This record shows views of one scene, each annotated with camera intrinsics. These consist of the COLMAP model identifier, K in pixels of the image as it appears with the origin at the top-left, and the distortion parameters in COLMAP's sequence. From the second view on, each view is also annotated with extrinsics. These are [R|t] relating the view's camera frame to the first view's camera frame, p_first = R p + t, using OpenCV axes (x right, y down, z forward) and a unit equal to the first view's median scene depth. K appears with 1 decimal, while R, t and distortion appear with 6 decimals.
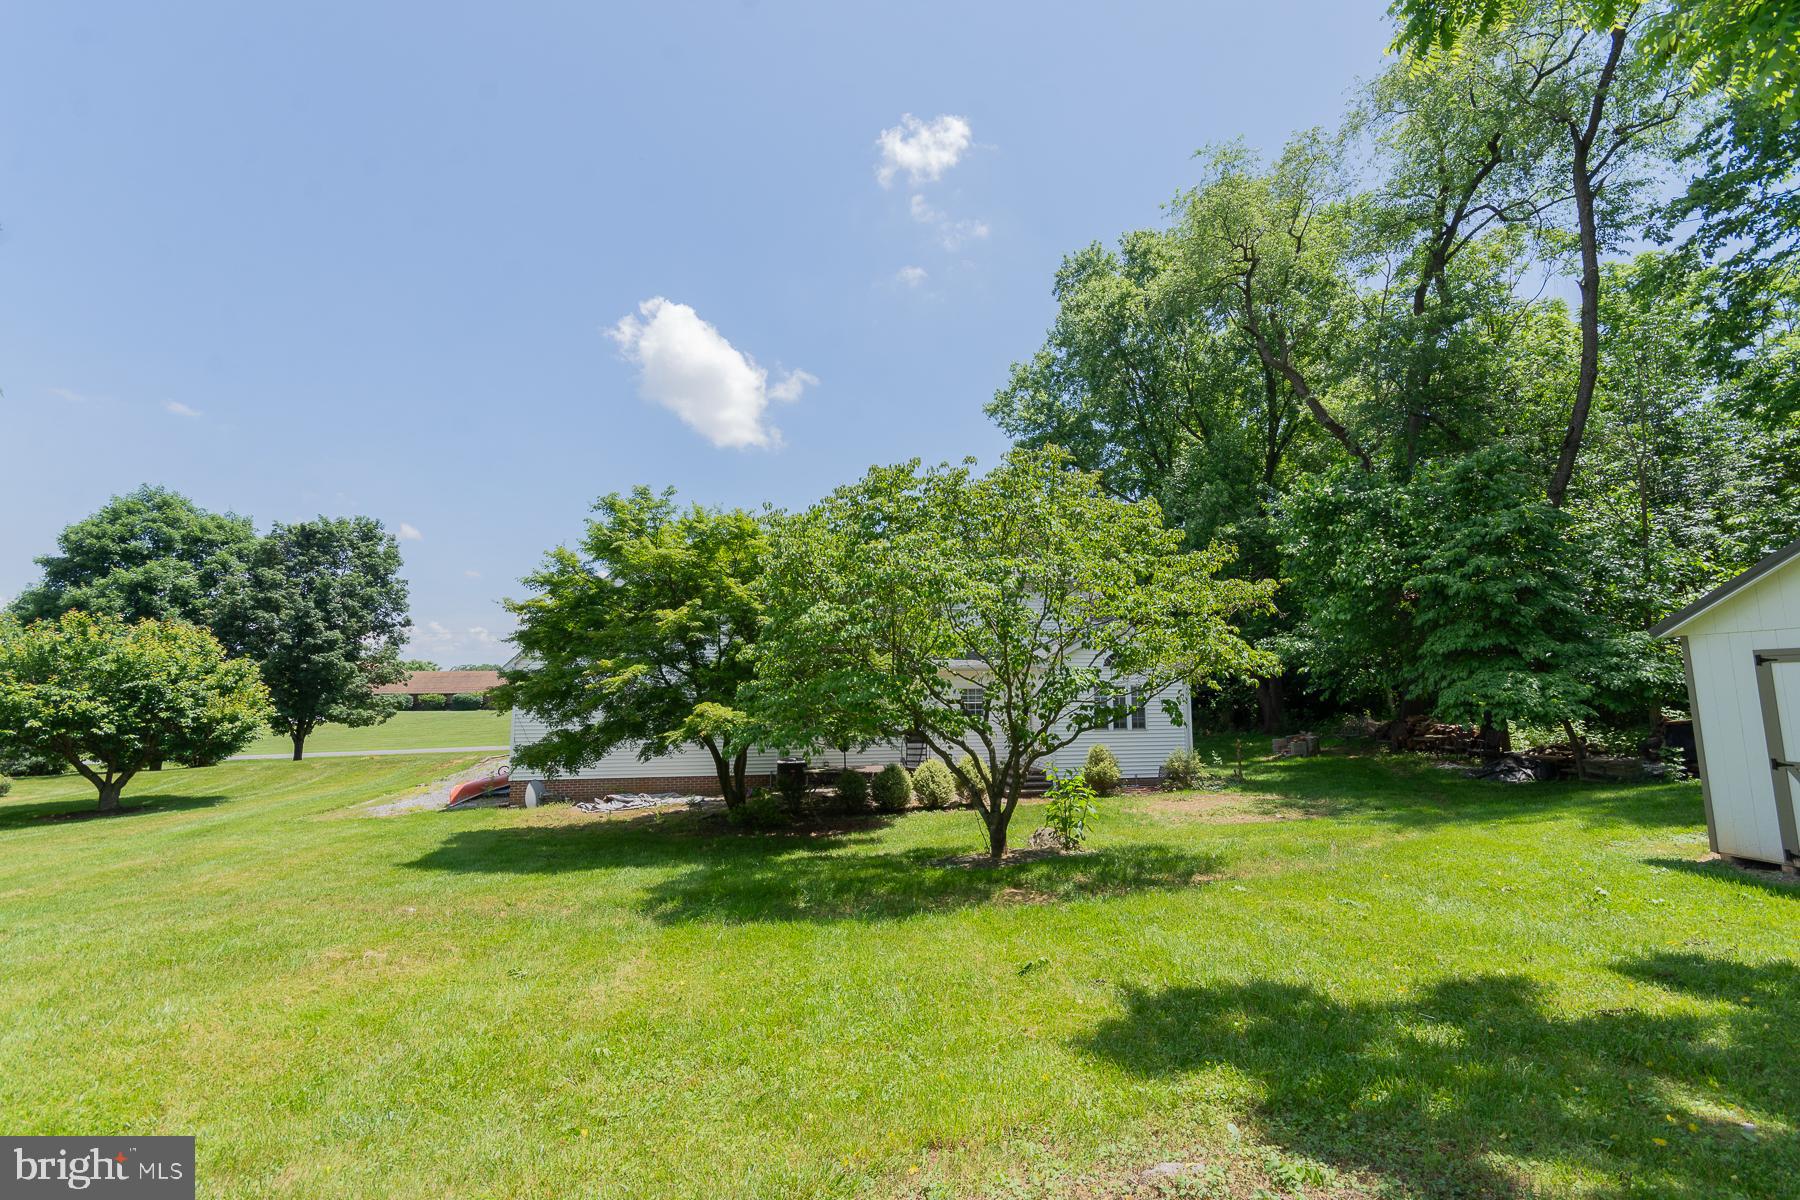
lens RADIAL K [[776.4, 0, 892.5], [0, 776.4, 602.9], [0, 0, 1]] dist [0.003103, 0.000518]
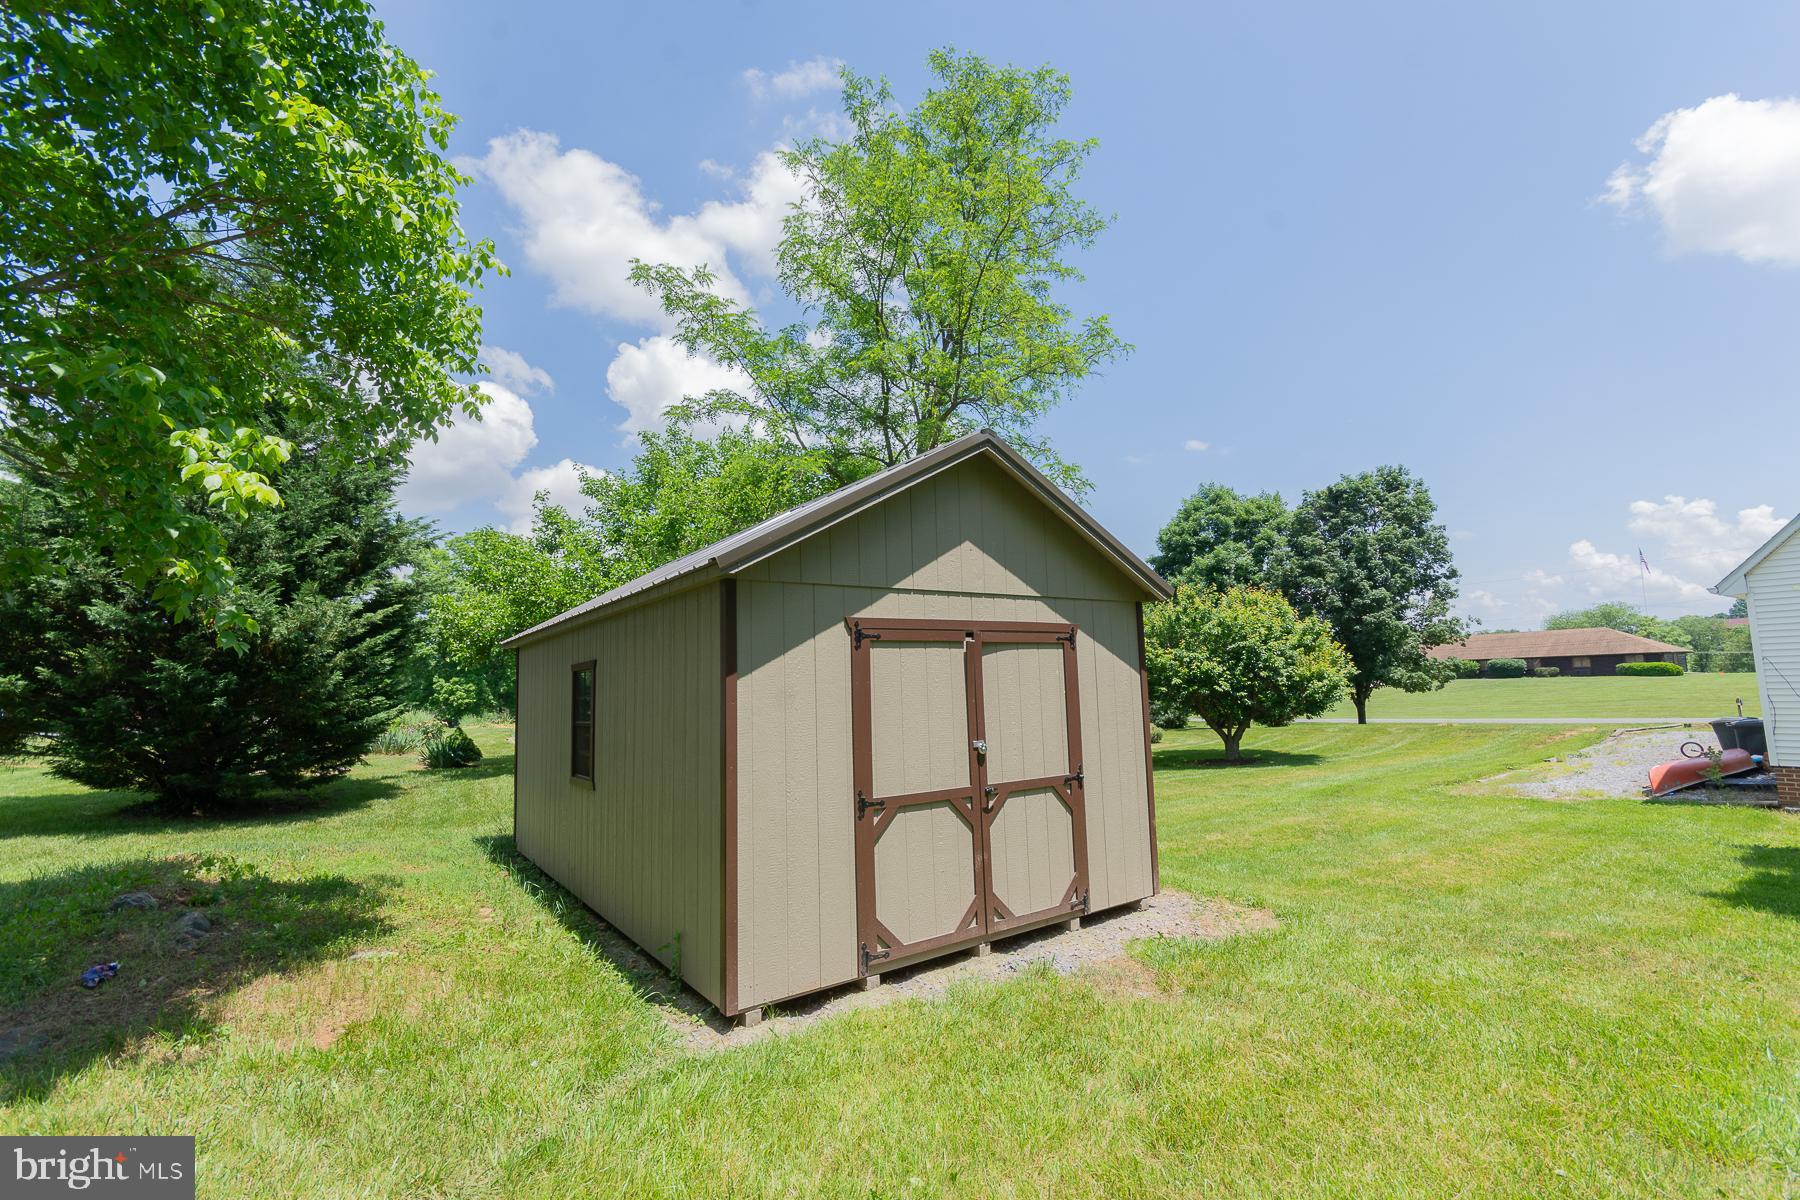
lens RADIAL K [[776.4, 0, 892.5], [0, 776.4, 602.9], [0, 0, 1]] dist [0.003103, 0.000518]
pose [[0.410999, -0.102895, -0.905810, -0.117789], [0.133998, 0.989636, -0.051618, 0.023734], [0.901734, -0.100162, 0.420527, 0.076807]]
